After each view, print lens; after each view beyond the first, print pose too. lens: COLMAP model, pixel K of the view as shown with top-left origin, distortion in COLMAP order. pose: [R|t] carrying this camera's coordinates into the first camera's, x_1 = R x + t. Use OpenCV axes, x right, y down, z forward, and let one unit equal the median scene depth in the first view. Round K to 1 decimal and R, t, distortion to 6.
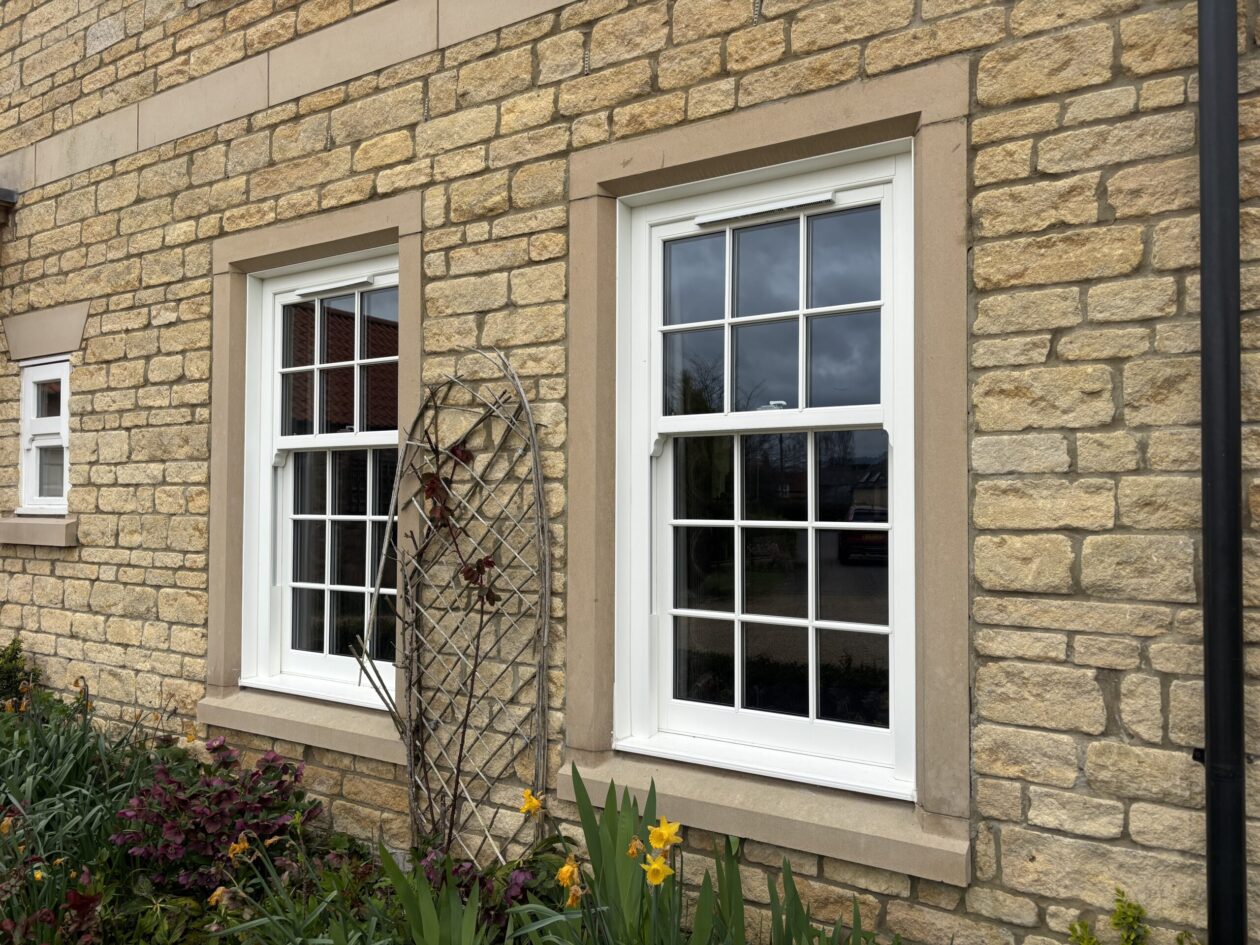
lens RADIAL K [[951.7, 0, 630.0], [0, 951.7, 472.5], [0, 0, 1]] dist [-0.007995, 0.004296]
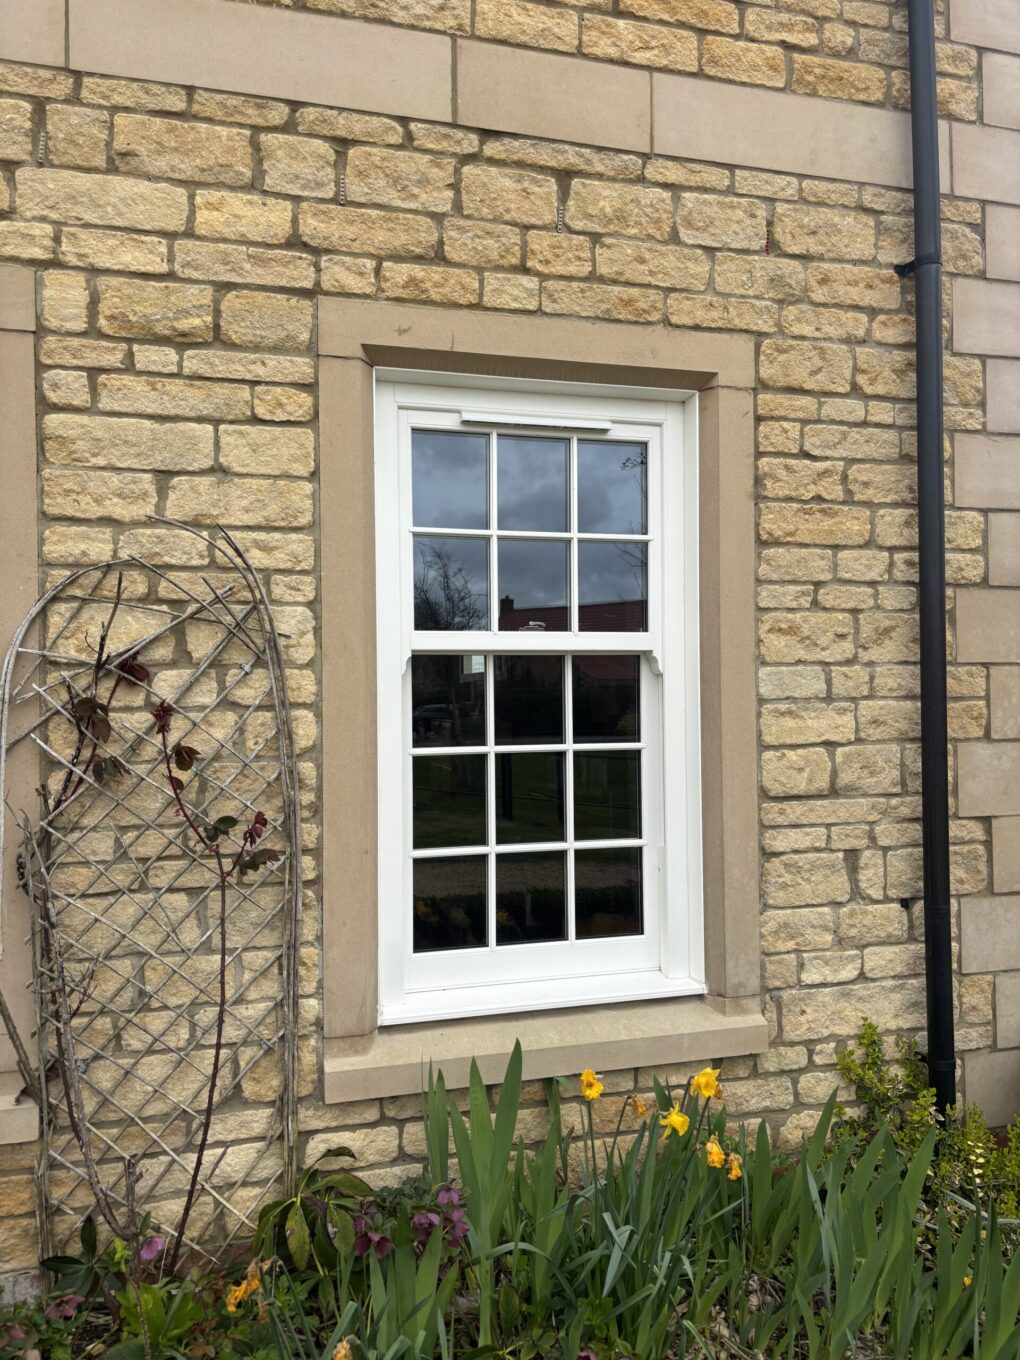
lens RADIAL K [[1027.3, 0, 510.0], [0, 1027.3, 680.0], [0, 0, 1]] dist [-0.007995, 0.004296]
pose [[0.652552, 0.001225, 0.757743, -0.702893], [-0.009381, 0.999935, 0.006462, -0.023804], [-0.757686, -0.011325, 0.652521, 0.363184]]
